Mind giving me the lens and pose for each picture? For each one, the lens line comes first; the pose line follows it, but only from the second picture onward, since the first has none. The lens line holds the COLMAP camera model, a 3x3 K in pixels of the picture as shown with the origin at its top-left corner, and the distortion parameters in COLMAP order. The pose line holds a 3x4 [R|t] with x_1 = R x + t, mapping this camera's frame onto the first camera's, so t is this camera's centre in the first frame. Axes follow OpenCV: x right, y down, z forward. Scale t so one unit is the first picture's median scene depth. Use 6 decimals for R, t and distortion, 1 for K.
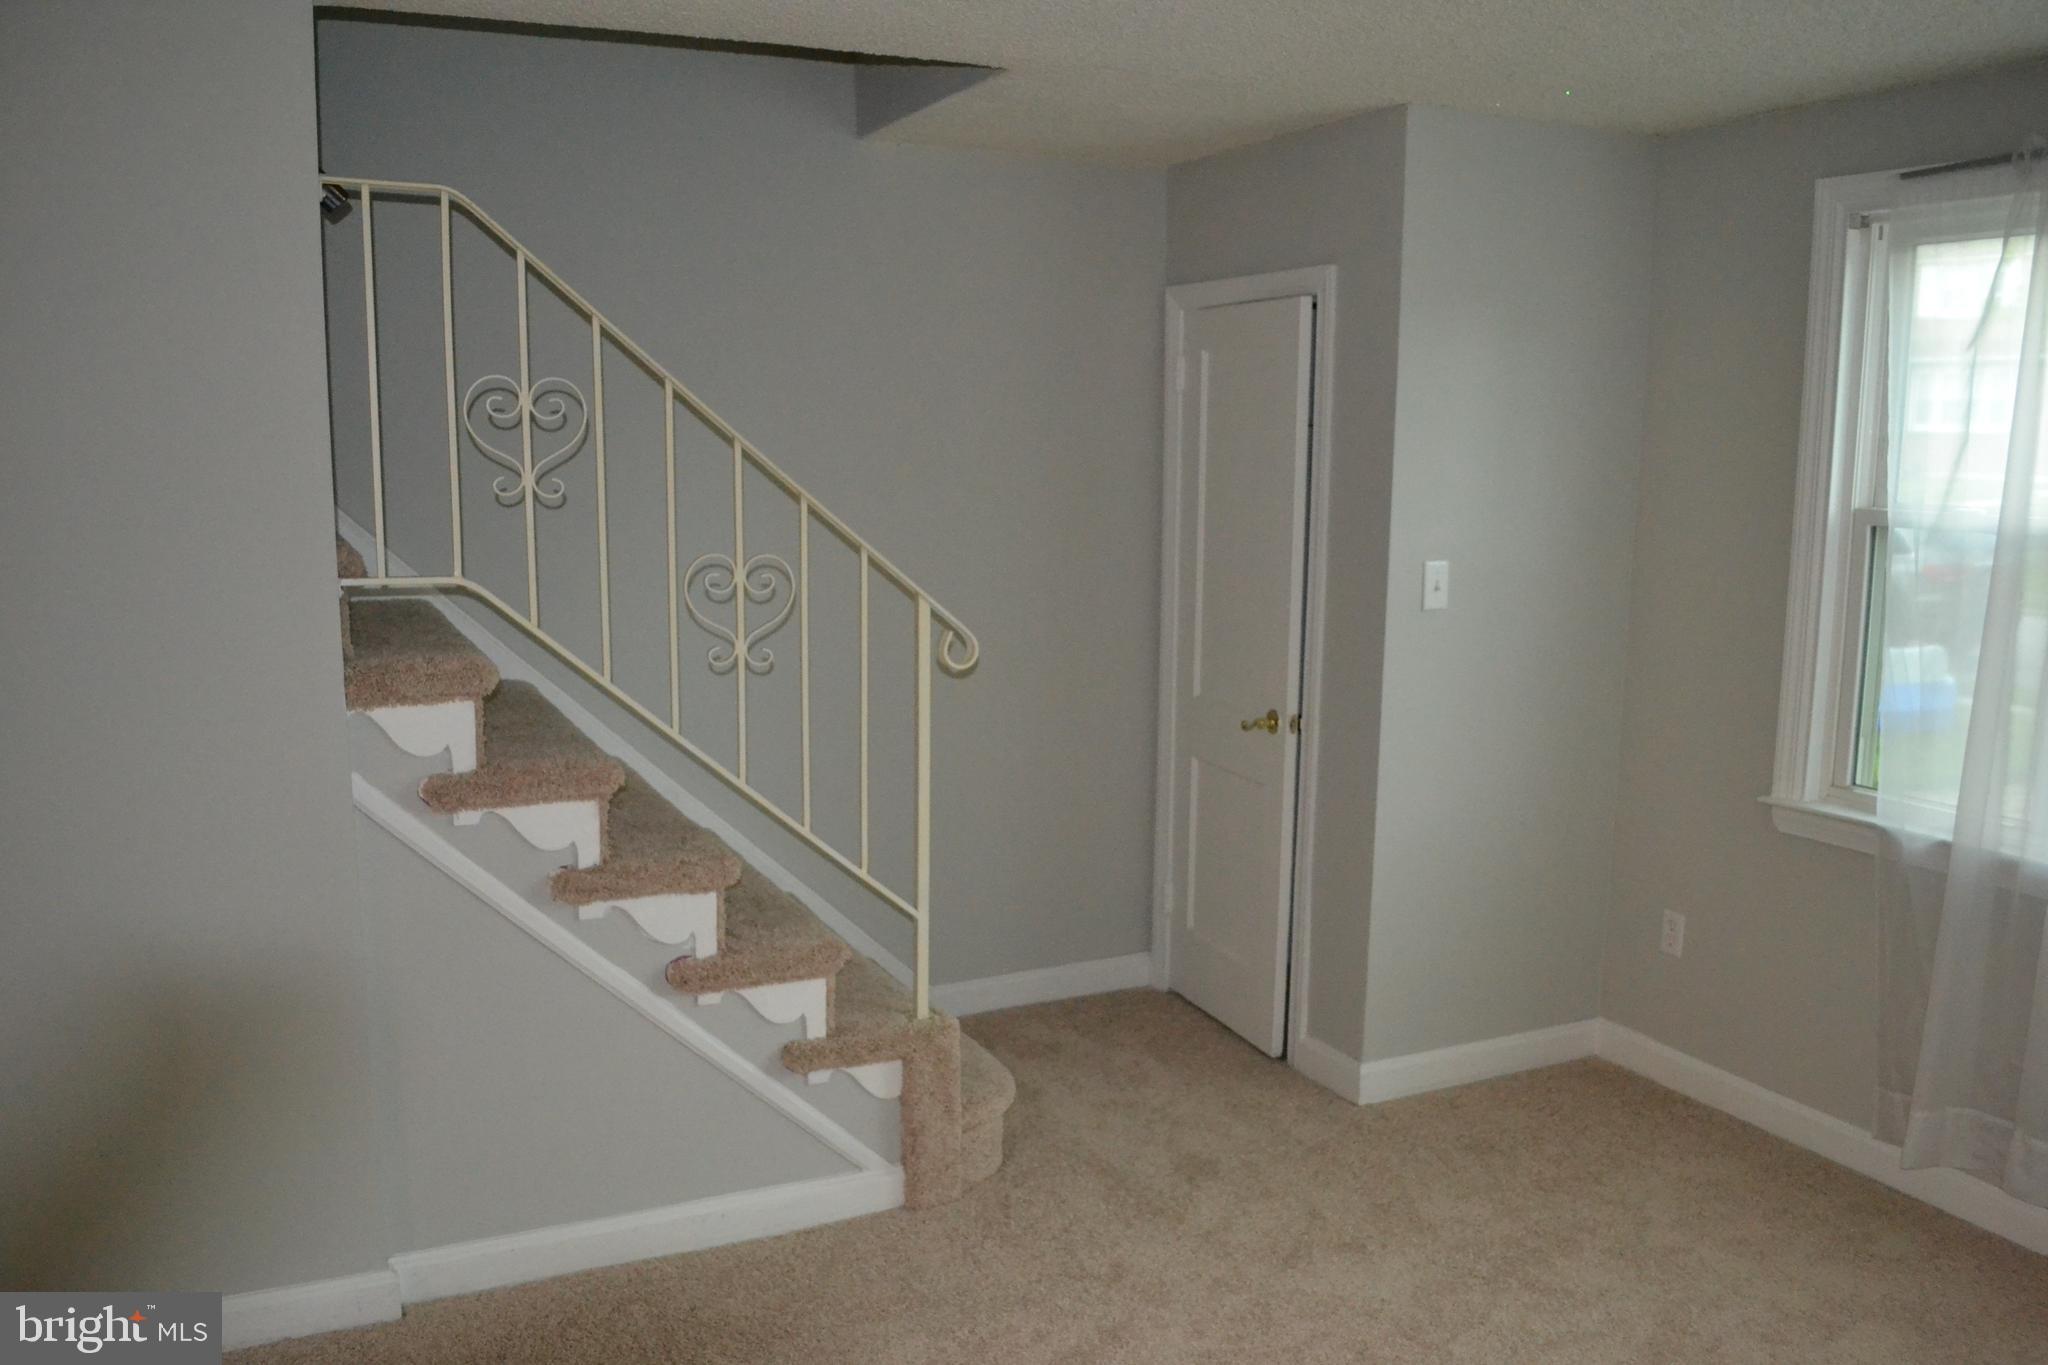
lens RADIAL K [[1638.7, 0, 1030.1], [0, 1638.7, 694.2], [0, 0, 1]] dist [-0.088031, 0.016483]
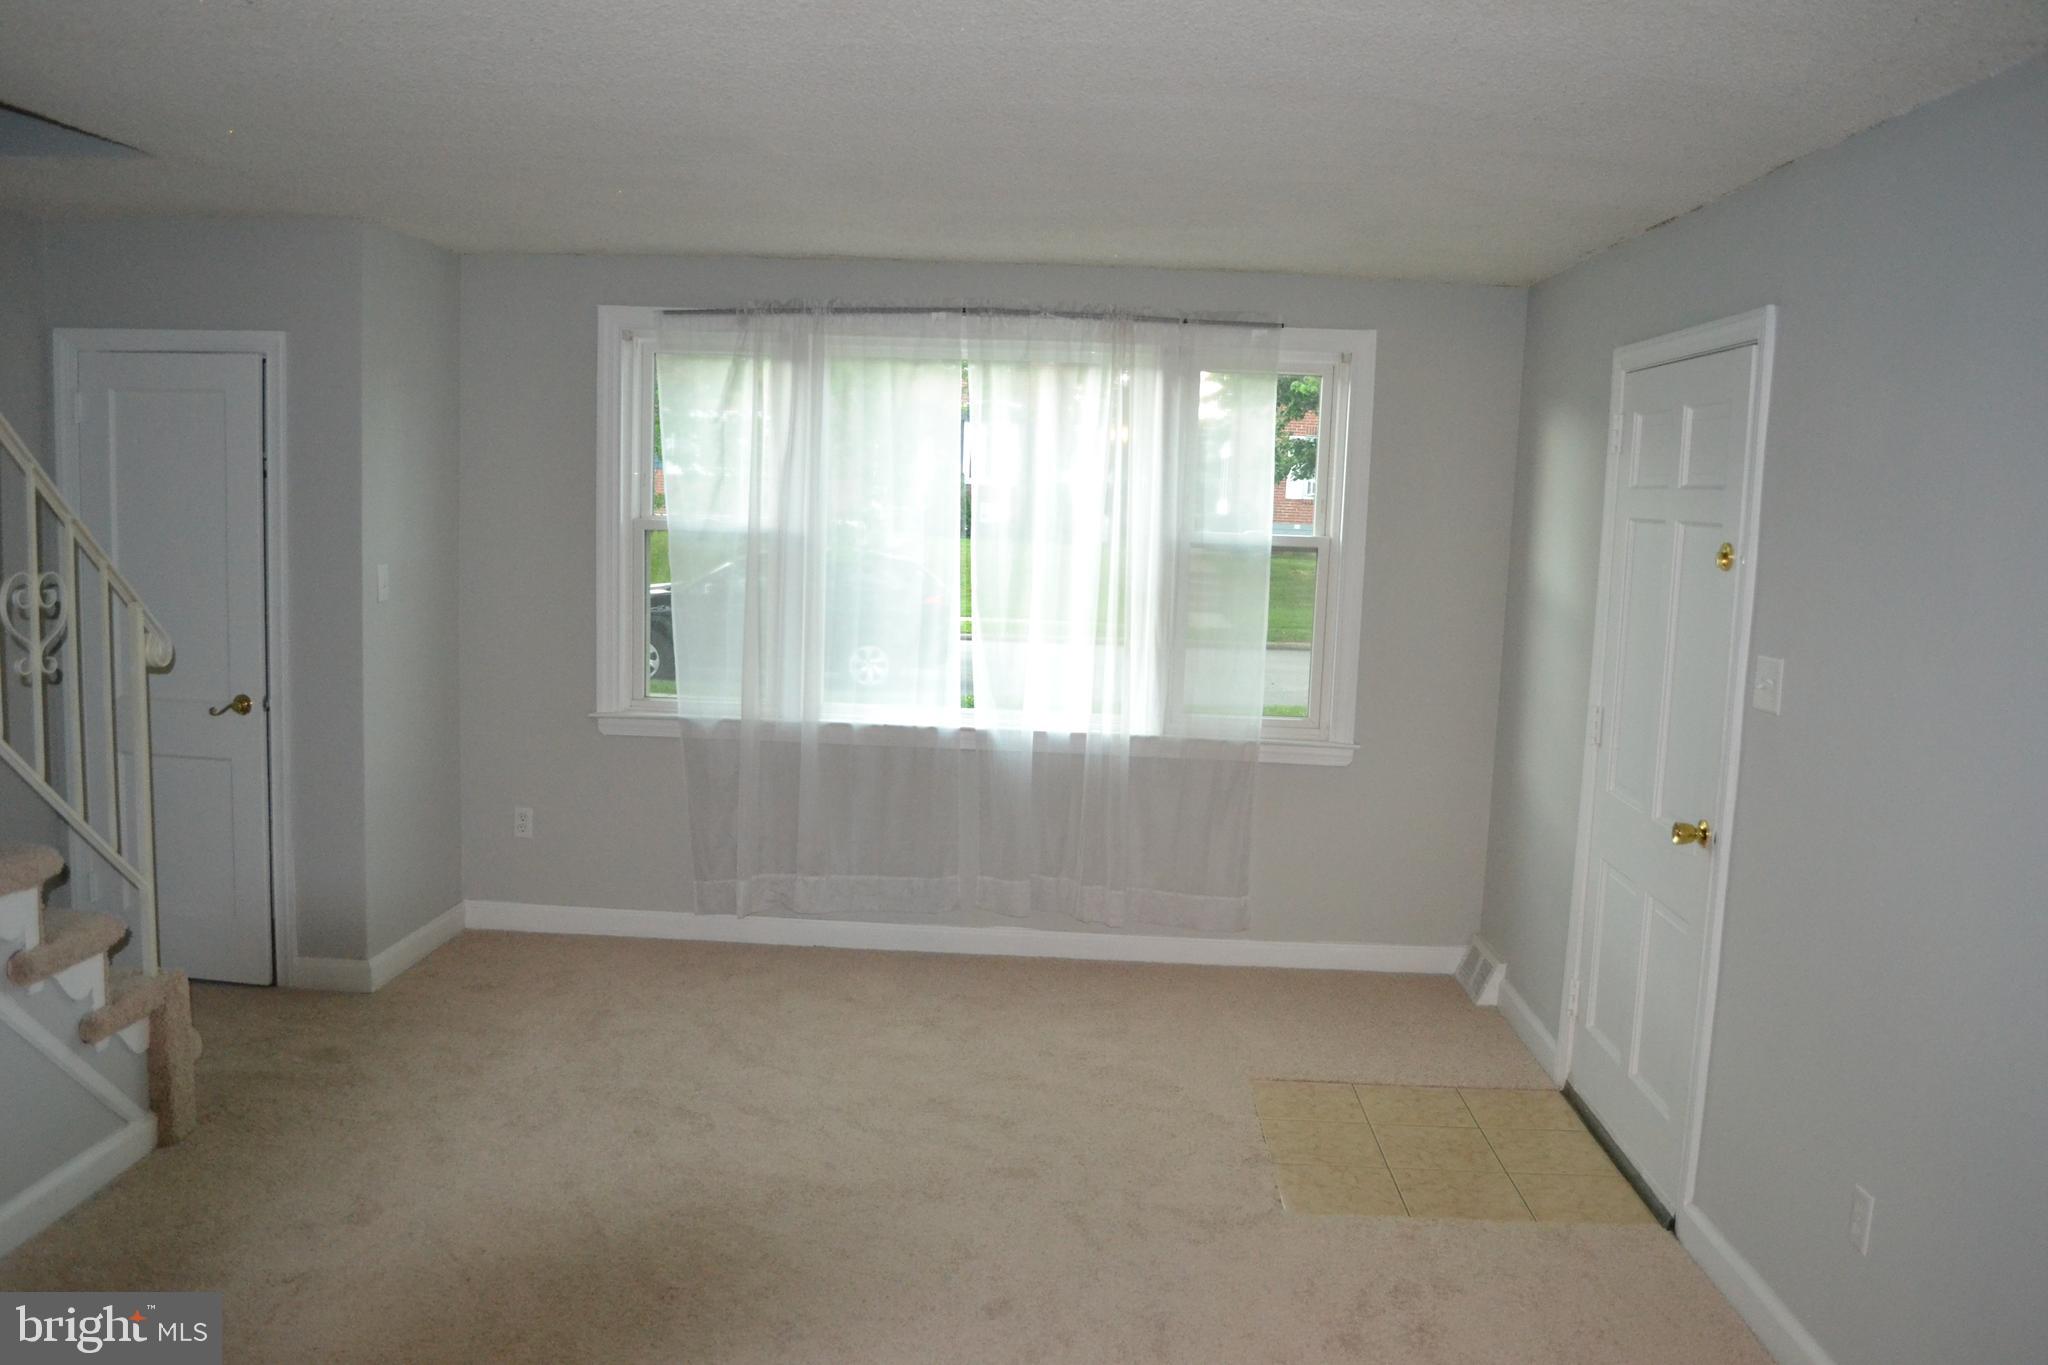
lens RADIAL K [[1638.7, 0, 1025.6], [0, 1638.7, 677.5], [0, 0, 1]] dist [-0.088031, 0.016483]
pose [[0.466994, -0.090048, 0.879664, -0.765974], [0.107302, 0.993221, 0.044708, 0.007273], [-0.877726, 0.073511, 0.473490, -0.076934]]
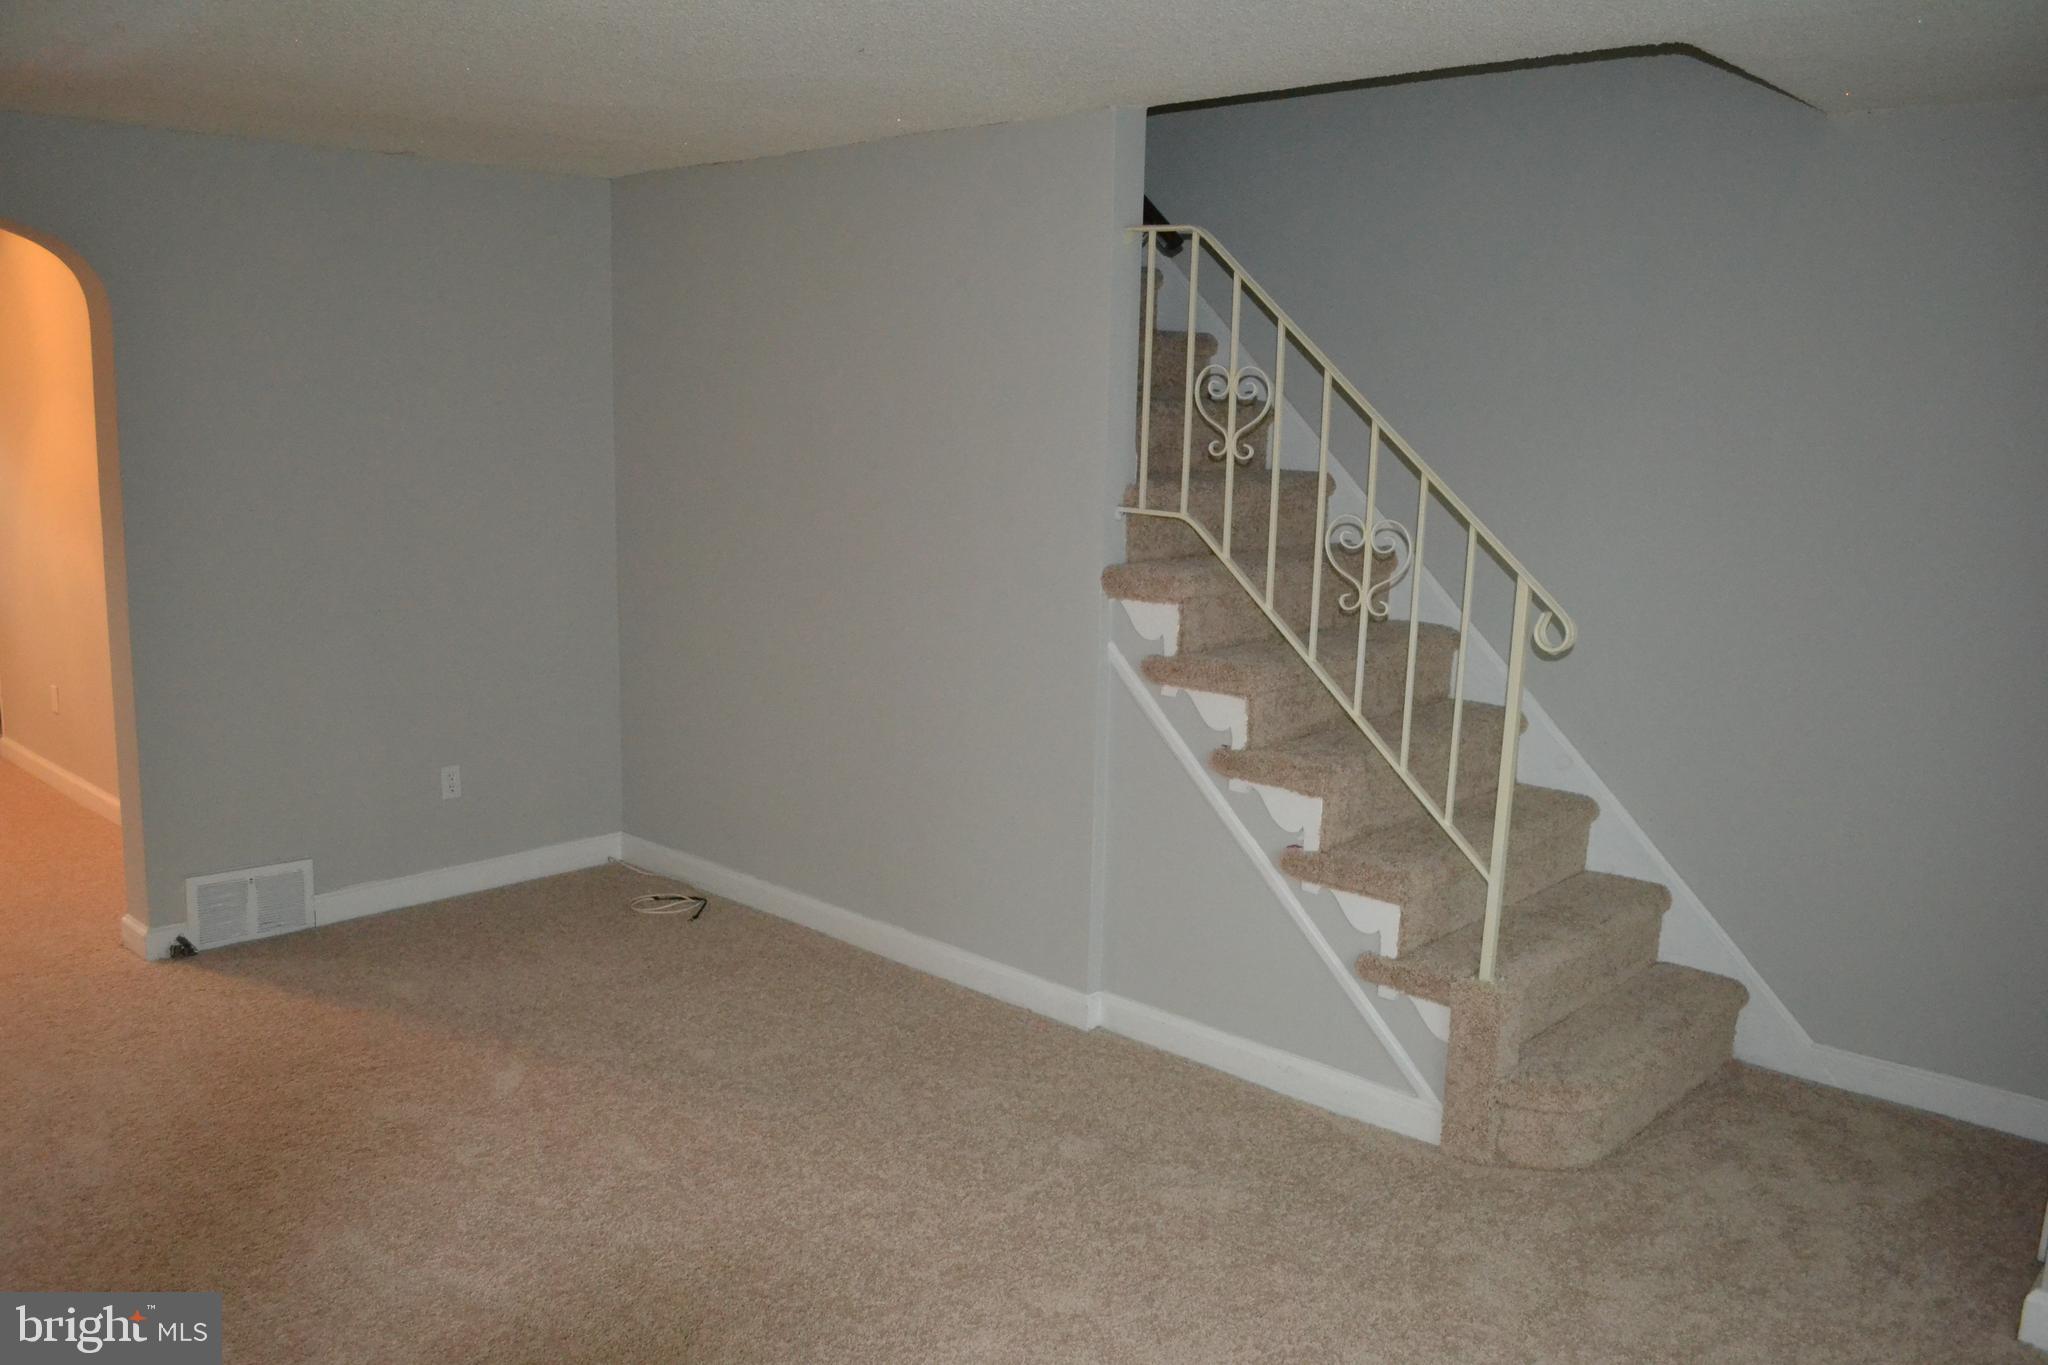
lens RADIAL K [[1638.7, 0, 1026.4], [0, 1638.7, 690.3], [0, 0, 1]] dist [-0.088031, 0.016483]
pose [[0.372306, 0.168194, -0.912742, 0.766789], [-0.167424, 0.979480, 0.112199, -0.051740], [0.912884, 0.111043, 0.392826, 0.316110]]
